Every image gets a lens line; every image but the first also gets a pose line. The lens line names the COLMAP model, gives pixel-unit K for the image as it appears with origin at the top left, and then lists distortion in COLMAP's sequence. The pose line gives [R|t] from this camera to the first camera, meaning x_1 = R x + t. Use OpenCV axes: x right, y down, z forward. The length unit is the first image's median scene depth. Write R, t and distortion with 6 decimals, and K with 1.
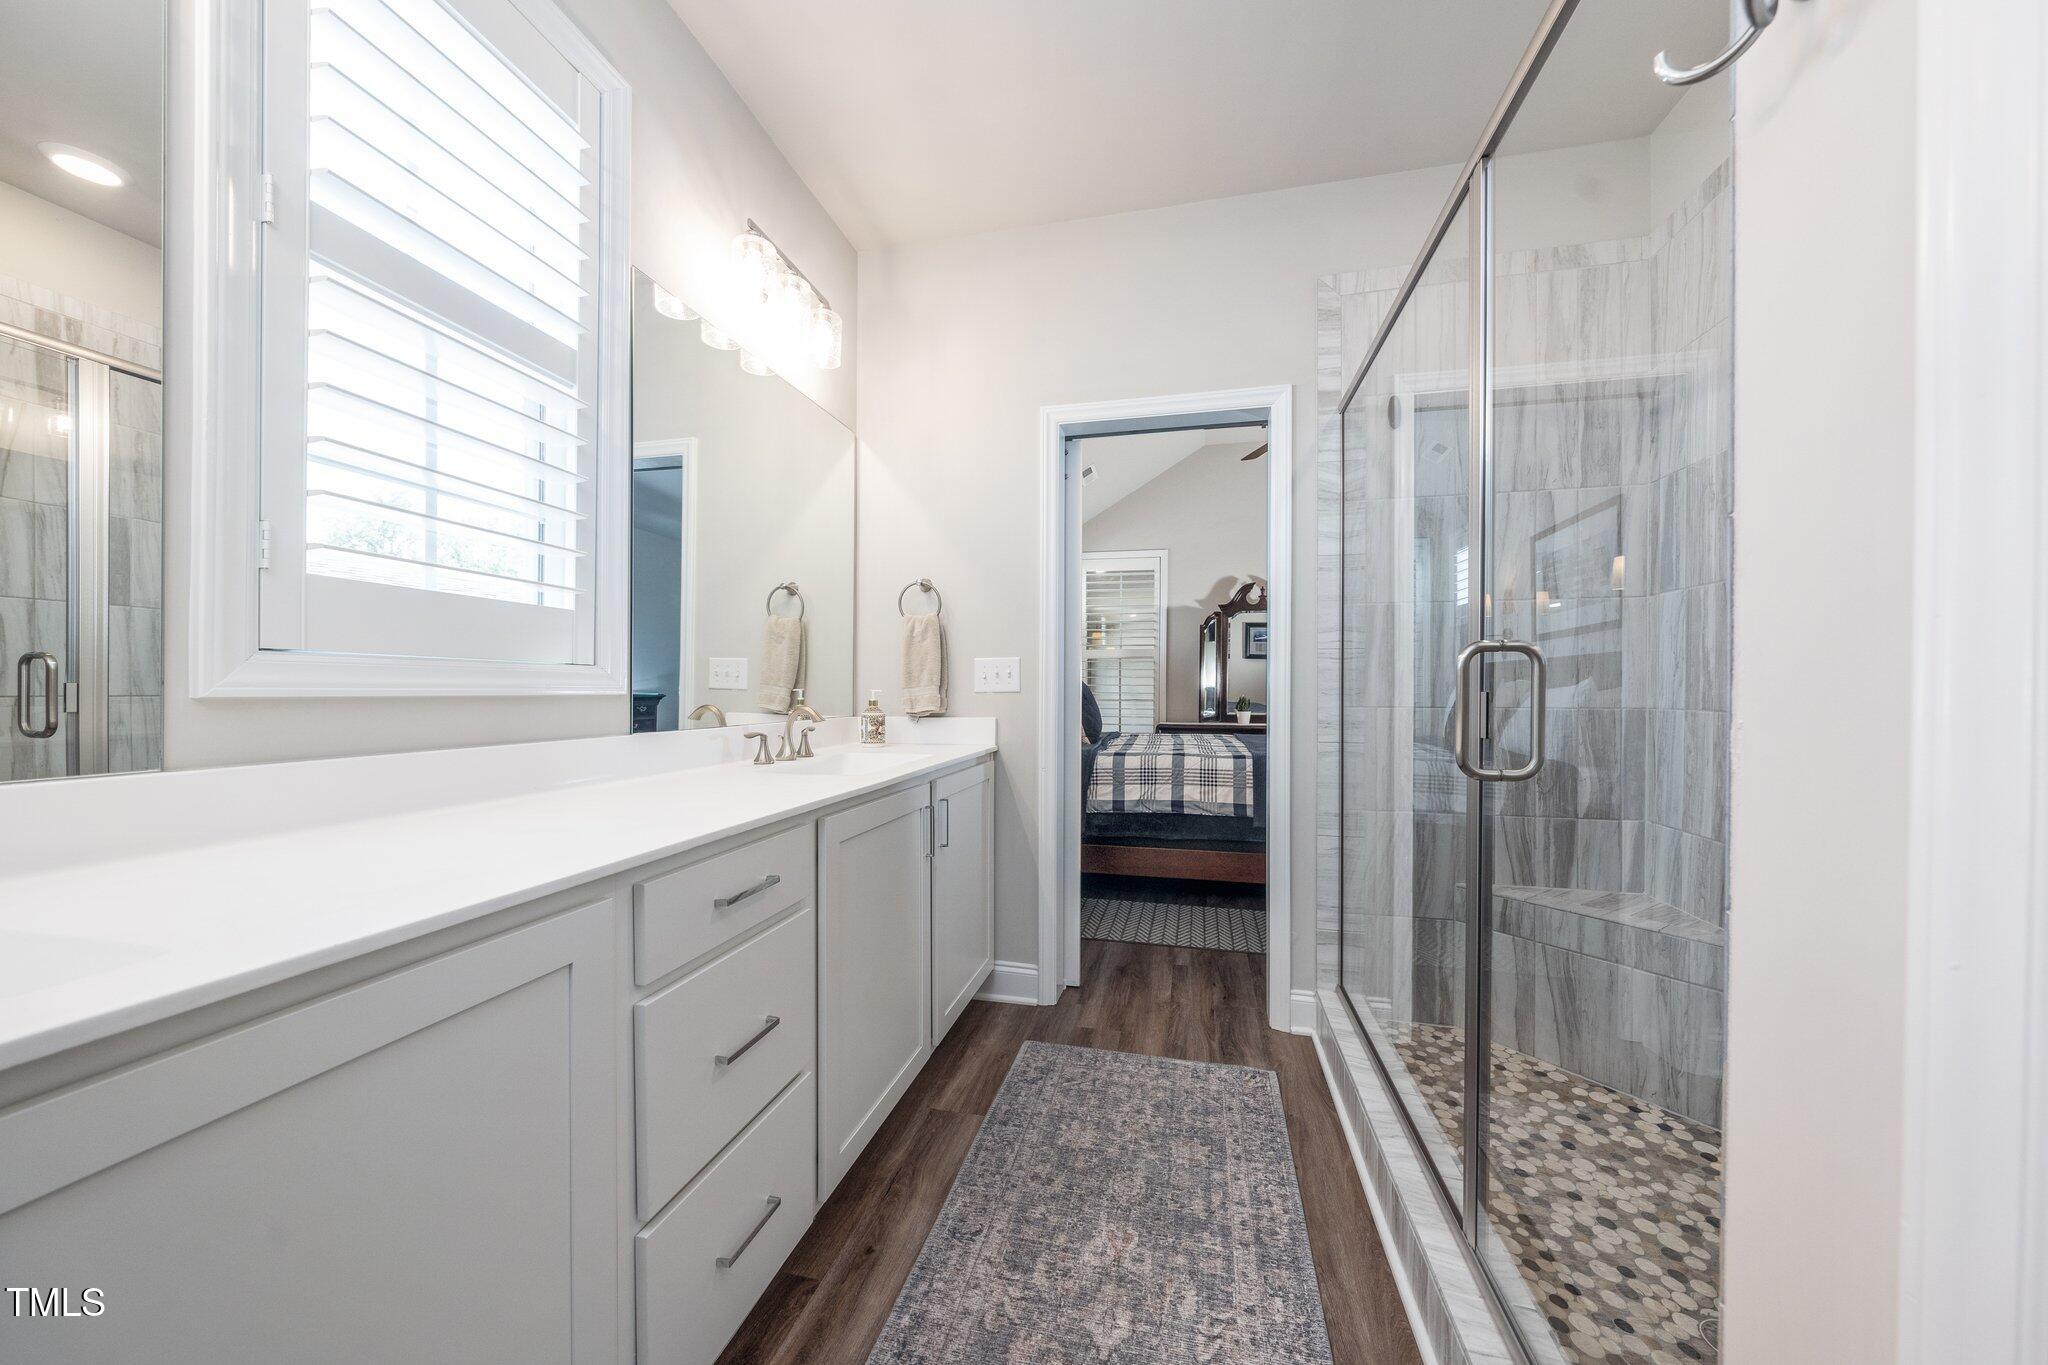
lens RADIAL K [[712.4, 0, 1020.0], [0, 712.4, 695.7], [0, 0, 1]] dist [-0.000996, 0.000368]
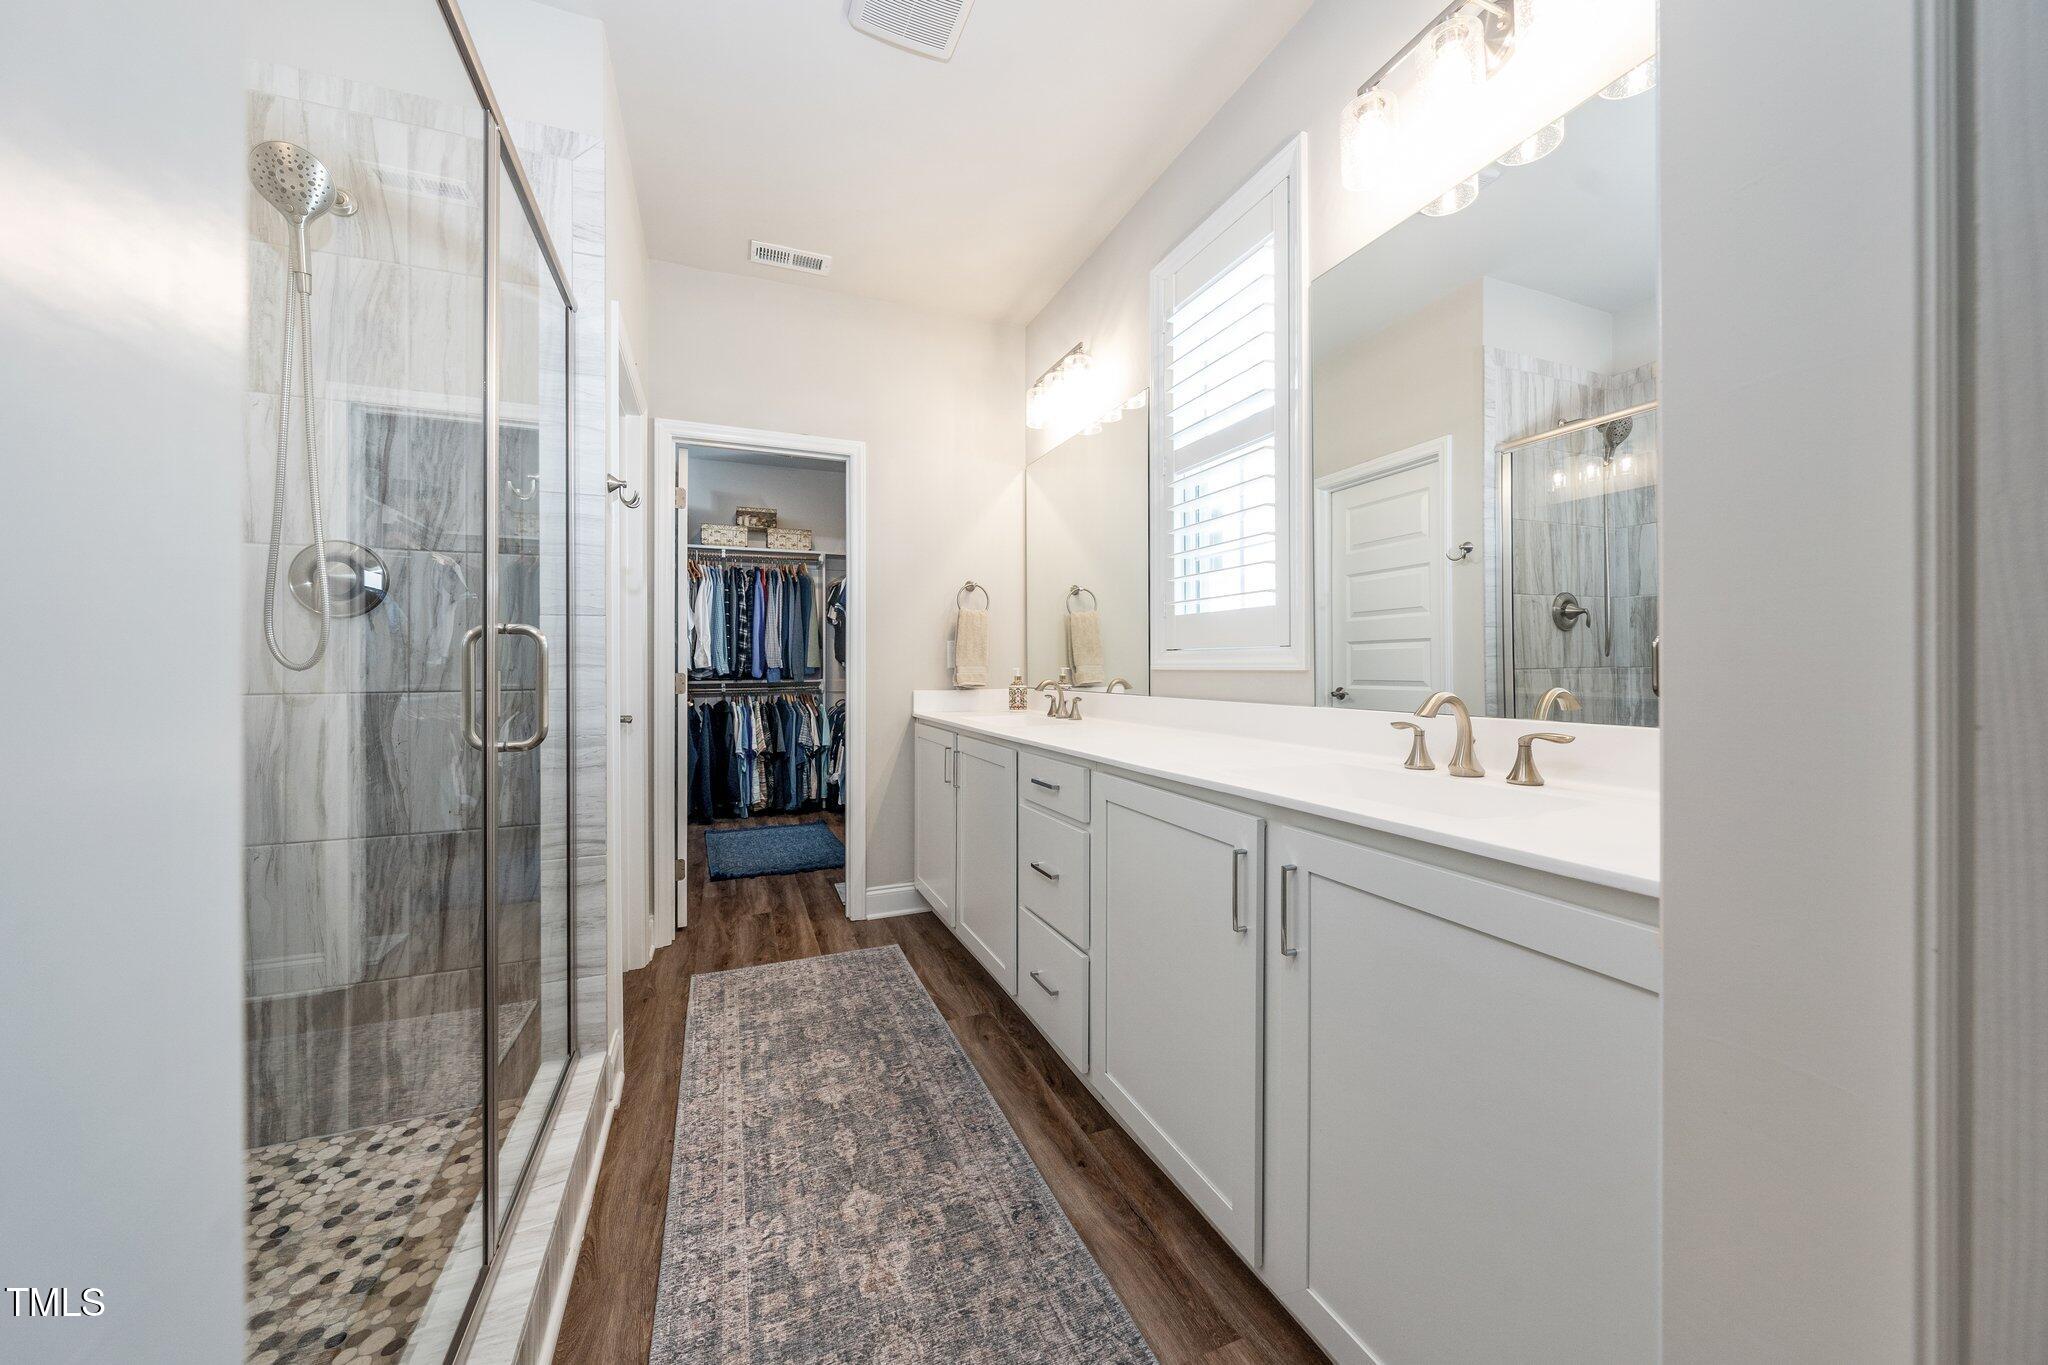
lens RADIAL K [[712.4, 0, 1018.5], [0, 712.4, 662.5], [0, 0, 1]] dist [-0.000996, 0.000368]
pose [[-0.809099, -0.005428, -0.587647, 0.547993], [-0.006122, 0.999981, -0.000808, -0.012607], [0.587641, 0.002944, -0.809117, 1.891954]]
